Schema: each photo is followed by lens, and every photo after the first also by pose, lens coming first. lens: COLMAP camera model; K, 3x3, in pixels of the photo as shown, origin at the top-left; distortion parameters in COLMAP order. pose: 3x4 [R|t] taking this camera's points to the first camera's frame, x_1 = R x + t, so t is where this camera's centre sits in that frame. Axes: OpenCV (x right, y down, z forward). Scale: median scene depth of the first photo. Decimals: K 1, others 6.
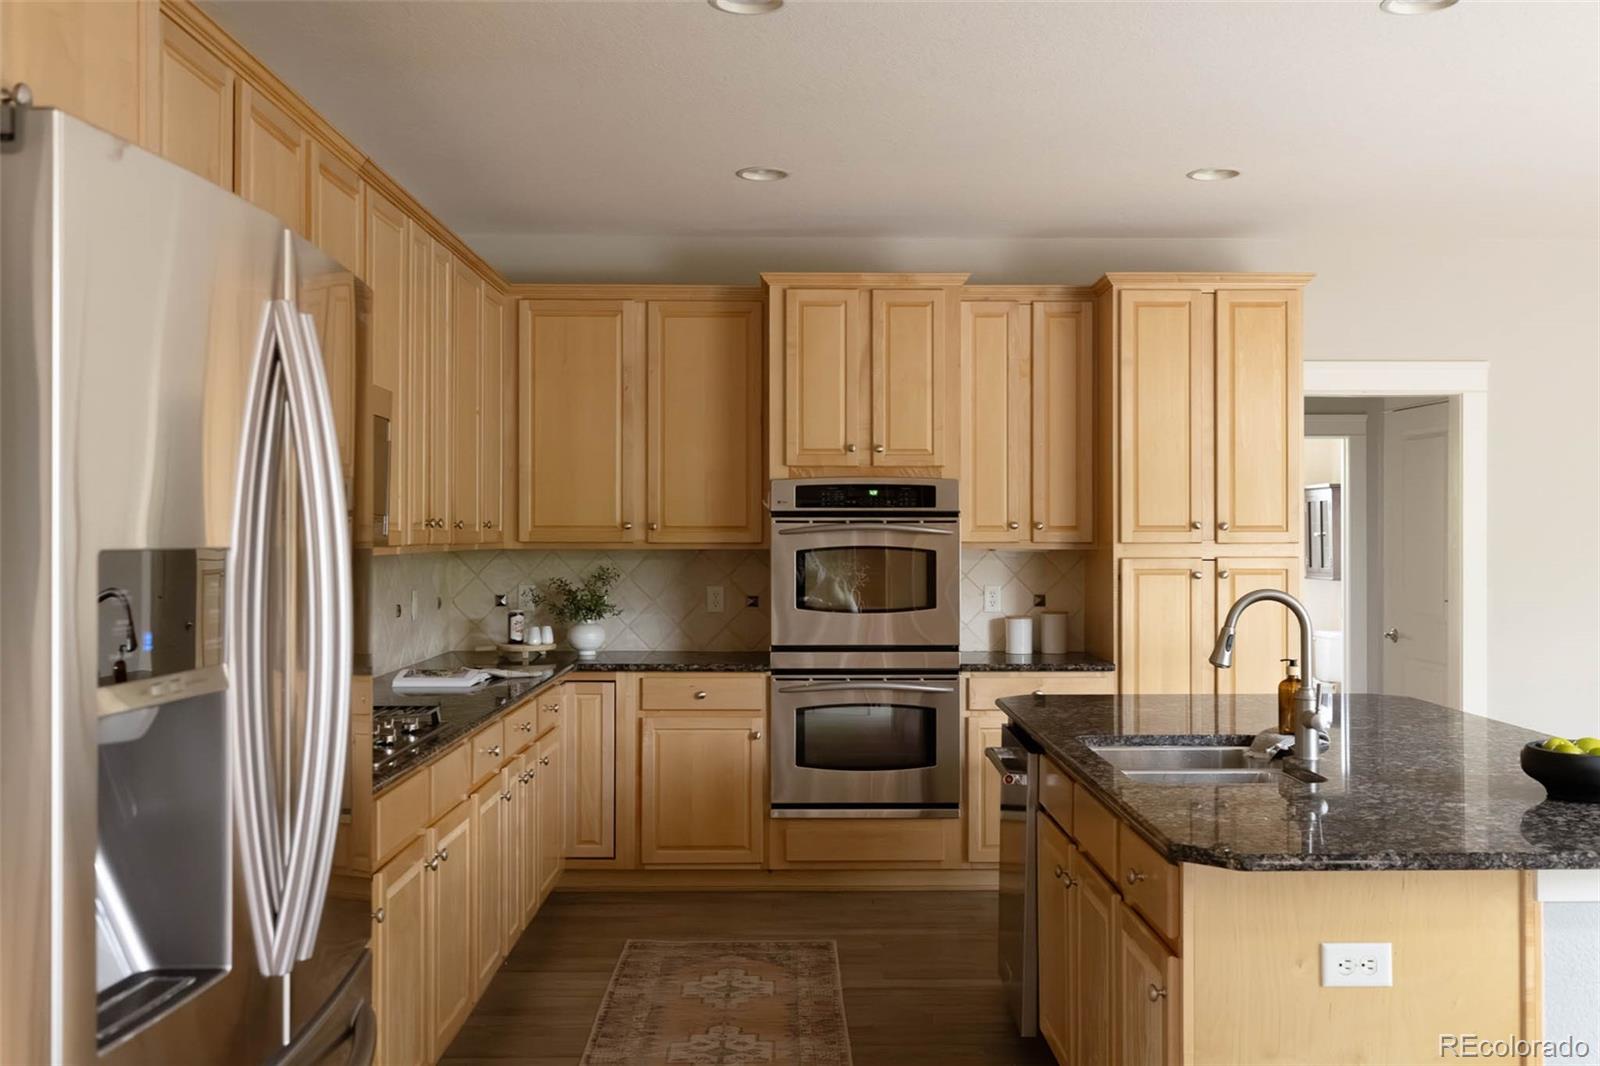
lens RADIAL K [[1538.2, 0, 800.0], [0, 1538.2, 533.0], [0, 0, 1]] dist [0.014593, 0.007558]
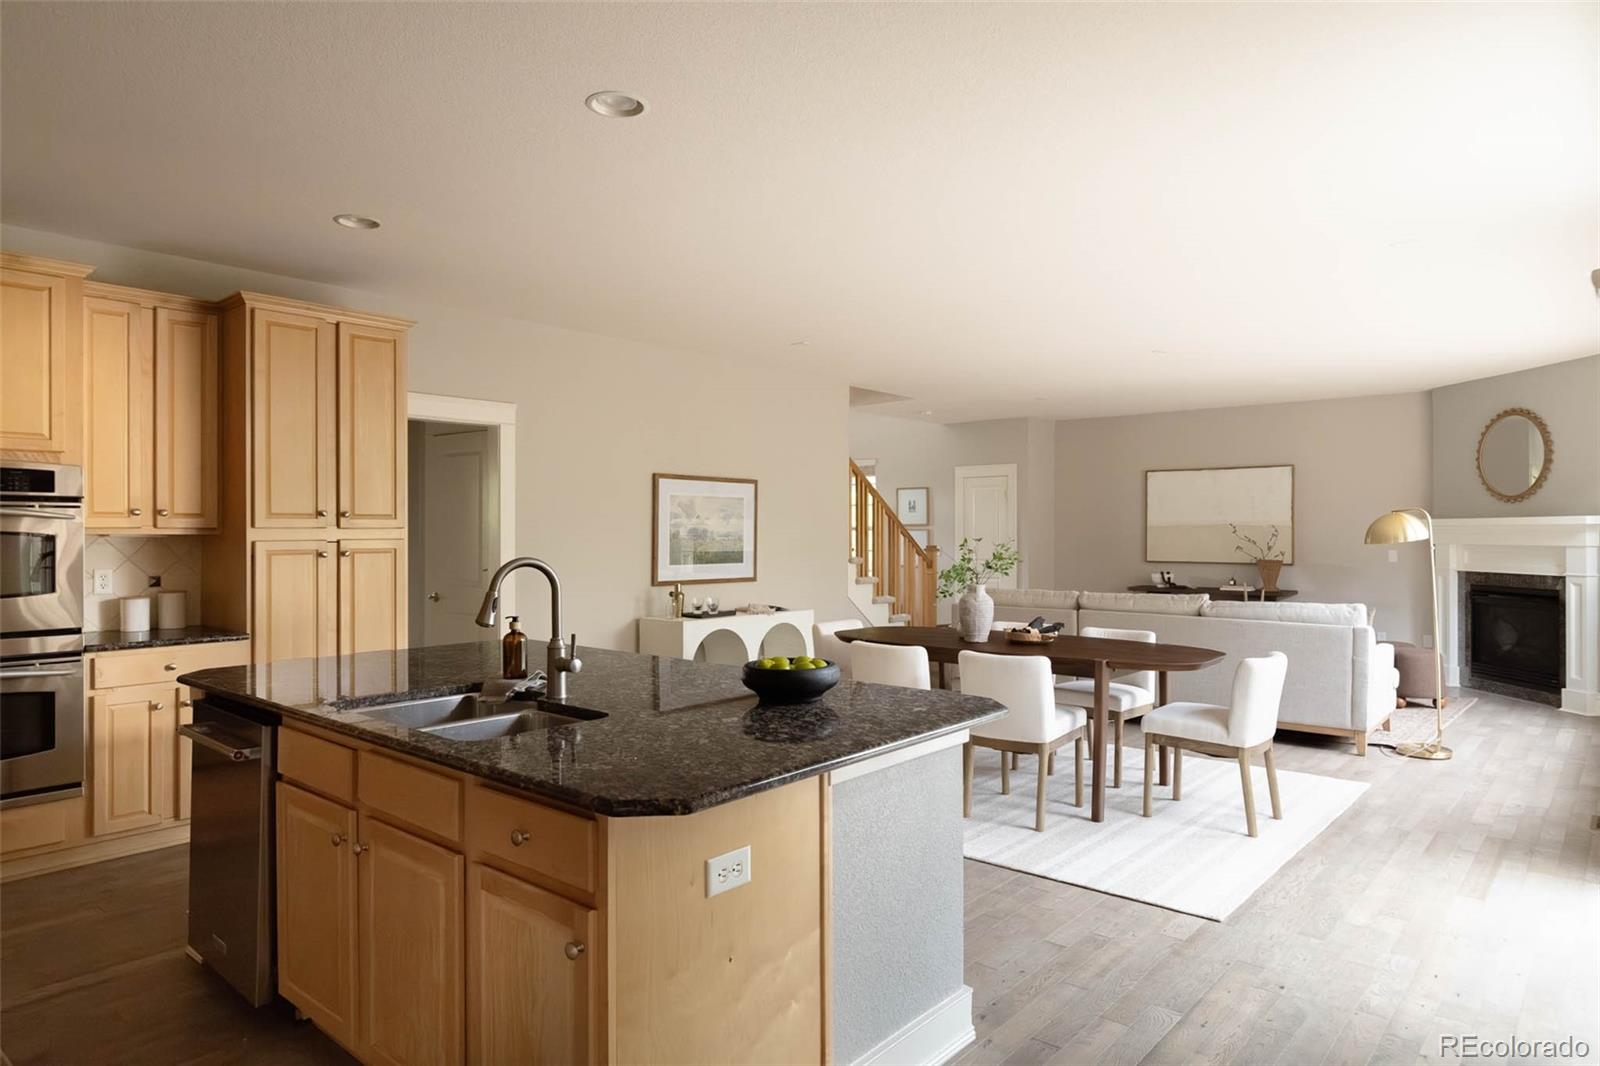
lens RADIAL K [[977.4, 0, 800.0], [0, 977.4, 533.0], [0, 0, 1]] dist [0.010739, 0.001215]
pose [[0.664944, -0.002436, 0.746889, -0.068373], [0.002588, 0.999996, 0.000958, 0.010637], [-0.746888, 0.001296, 0.664948, 0.206459]]
